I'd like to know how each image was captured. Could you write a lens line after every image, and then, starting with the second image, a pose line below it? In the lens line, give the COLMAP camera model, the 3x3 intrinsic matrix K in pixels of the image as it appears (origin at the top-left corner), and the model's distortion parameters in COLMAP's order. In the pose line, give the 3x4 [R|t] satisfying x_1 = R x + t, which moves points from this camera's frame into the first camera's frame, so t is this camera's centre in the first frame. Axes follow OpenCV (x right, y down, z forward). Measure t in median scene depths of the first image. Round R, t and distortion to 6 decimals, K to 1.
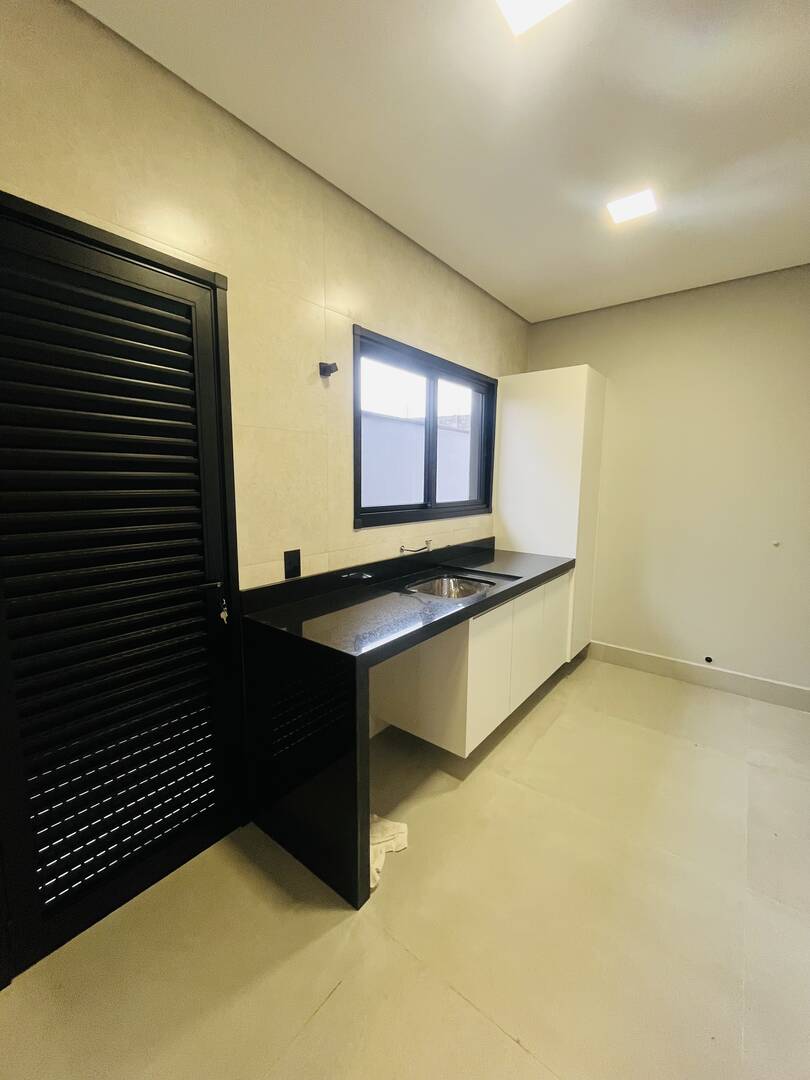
lens RADIAL K [[438.3, 0, 406.8], [0, 438.3, 538.7], [0, 0, 1]] dist [-0.004439, -0.000110]
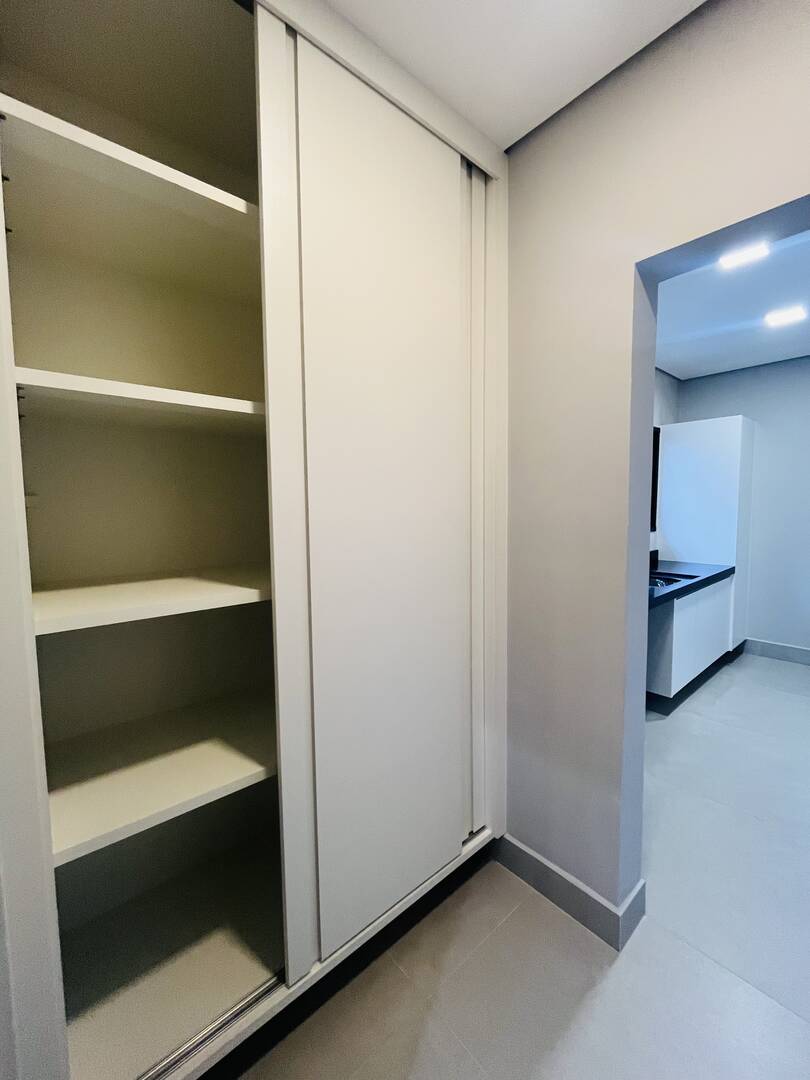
lens RADIAL K [[438.3, 0, 406.8], [0, 438.3, 538.7], [0, 0, 1]] dist [-0.004439, -0.000110]
pose [[0.981846, -0.006108, -0.189583, -0.304189], [-0.005983, 0.997987, -0.063142, 0.052963], [0.189587, 0.063130, 0.979832, -0.413472]]
